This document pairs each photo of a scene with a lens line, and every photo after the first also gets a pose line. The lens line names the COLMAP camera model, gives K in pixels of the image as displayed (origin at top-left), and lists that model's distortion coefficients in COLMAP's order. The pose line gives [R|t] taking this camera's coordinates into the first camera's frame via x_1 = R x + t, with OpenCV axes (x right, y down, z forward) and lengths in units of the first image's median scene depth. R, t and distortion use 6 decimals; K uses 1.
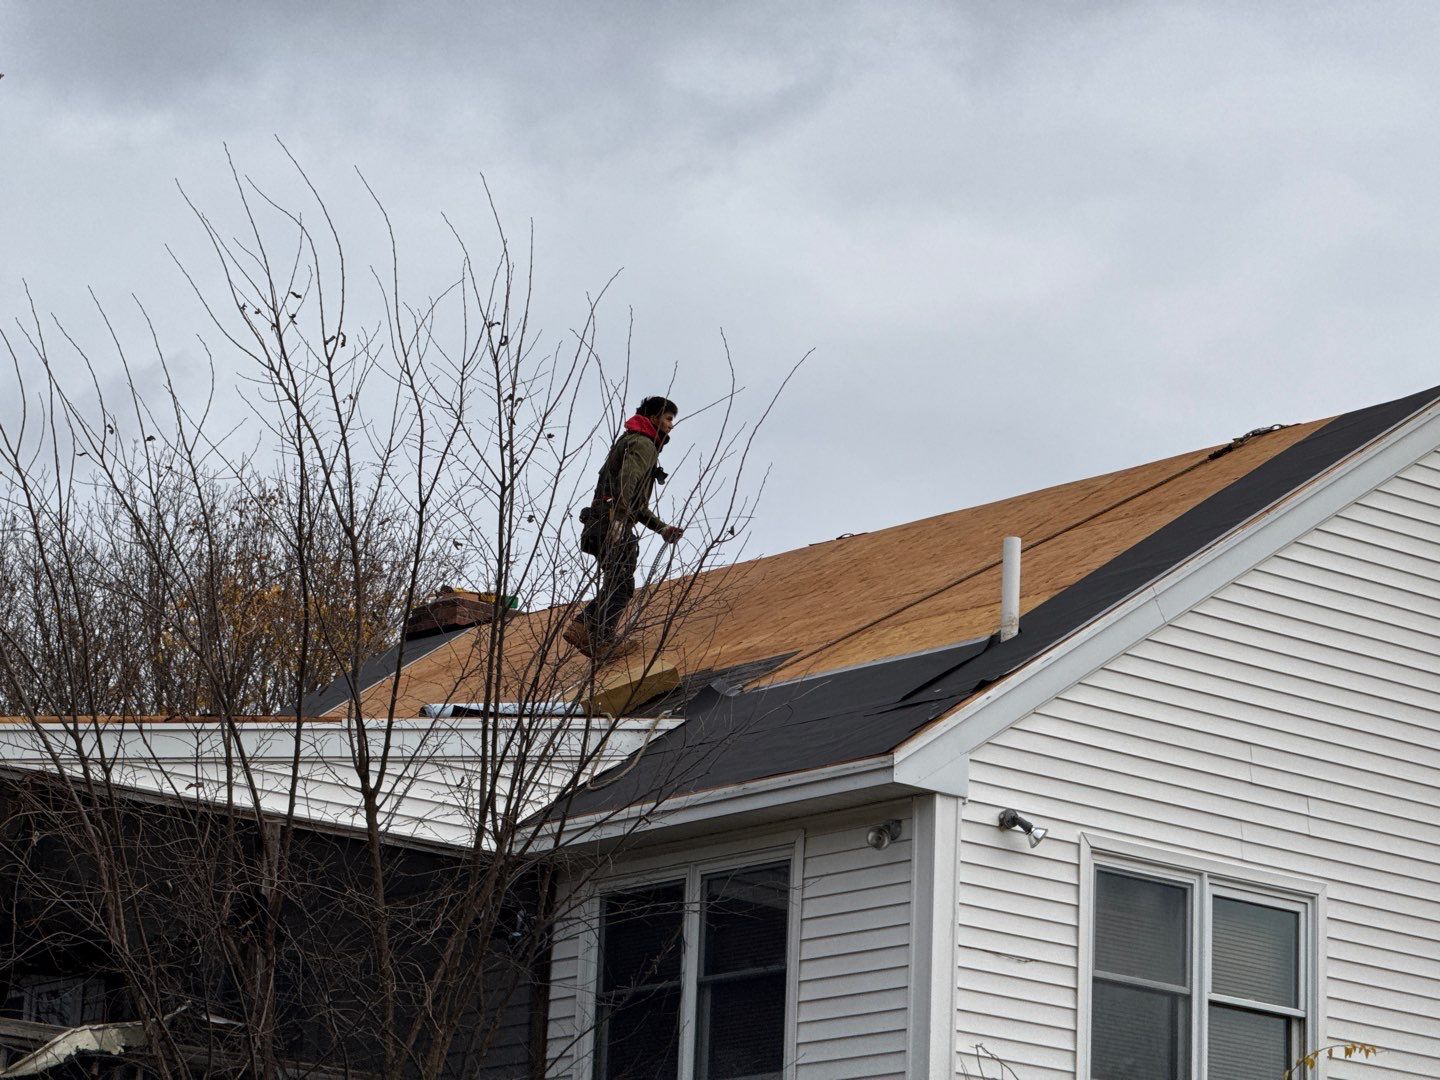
lens RADIAL K [[5018.9, 0, 746.6], [0, 5018.9, 557.9], [0, 0, 1]] dist [0.314159, 0.000000]
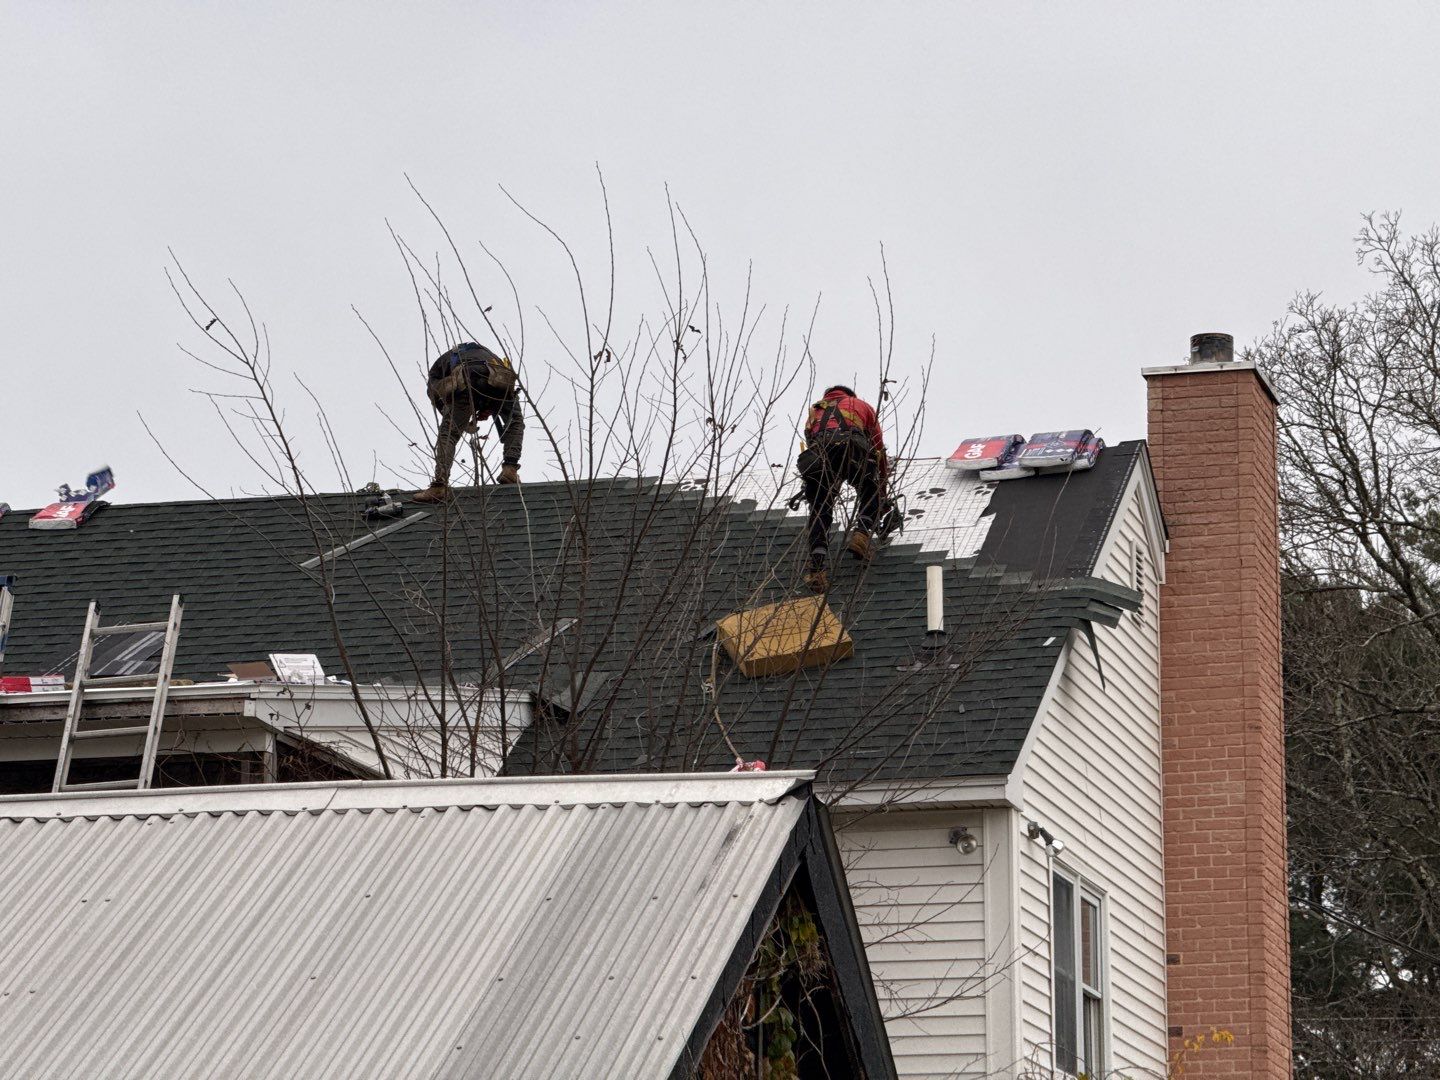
lens RADIAL K [[5018.9, 0, 723.9], [0, 5018.9, 538.0], [0, 0, 1]] dist [0.314159, 0.000000]
pose [[0.823592, 0.082430, 0.561160, -0.644970], [-0.109948, 0.993818, 0.015382, -0.023593], [-0.556424, -0.074367, 0.827564, 0.099623]]
